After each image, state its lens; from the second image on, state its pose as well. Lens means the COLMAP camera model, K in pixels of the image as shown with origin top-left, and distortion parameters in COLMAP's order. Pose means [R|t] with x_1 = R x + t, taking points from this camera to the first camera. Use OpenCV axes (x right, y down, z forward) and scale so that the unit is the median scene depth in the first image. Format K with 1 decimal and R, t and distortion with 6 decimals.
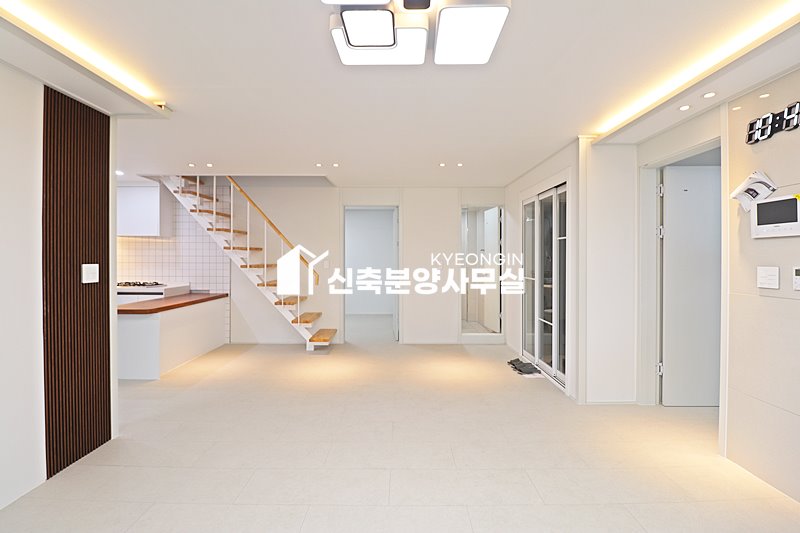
lens RADIAL K [[370.7, 0, 399.6], [0, 370.7, 259.7], [0, 0, 1]] dist [0.000863, -0.007320]
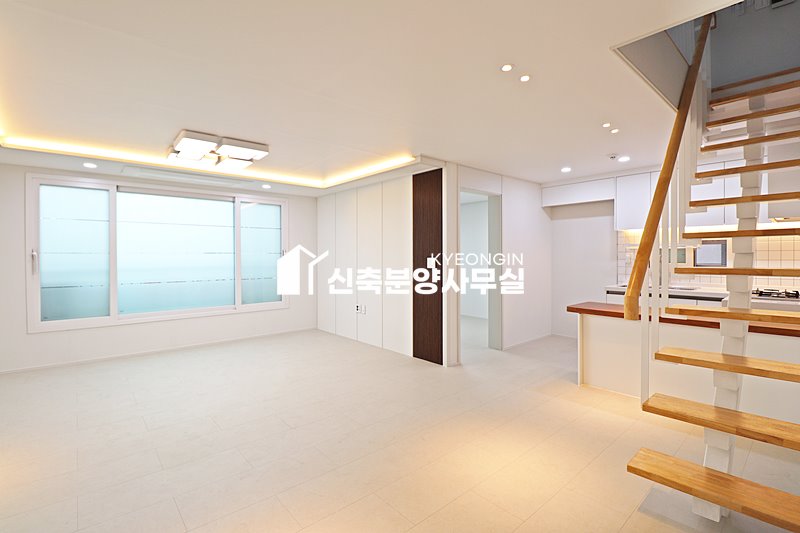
lens RADIAL K [[370.7, 0, 396.9], [0, 370.7, 262.3], [0, 0, 1]] dist [0.000863, -0.007320]
pose [[-0.756671, 0.014332, -0.653638, 0.322563], [-0.003022, 0.999672, 0.025419, -0.009462], [0.653788, 0.021209, -0.756380, 1.542062]]
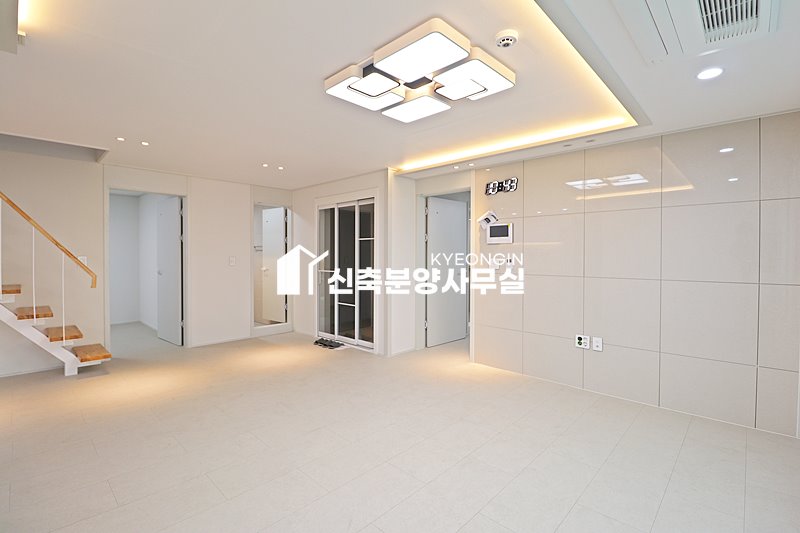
lens RADIAL K [[370.7, 0, 399.4], [0, 370.7, 261.1], [0, 0, 1]] dist [0.000863, -0.007320]
pose [[0.693840, -0.008056, 0.720084, -0.461036], [0.001394, 0.999951, 0.009843, 0.007849], [-0.720128, -0.005825, 0.693817, -0.010529]]
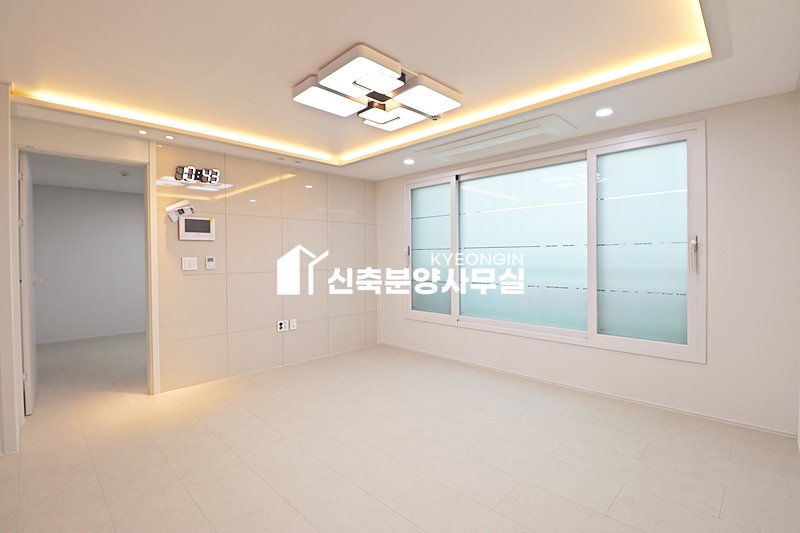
lens RADIAL K [[370.7, 0, 405.6], [0, 370.7, 258.4], [0, 0, 1]] dist [0.000863, -0.007320]
pose [[-0.720524, 0.001141, 0.693429, -0.507658], [0.014113, 0.999816, 0.013019, 0.009317], [-0.693287, 0.019167, -0.720407, 0.890333]]
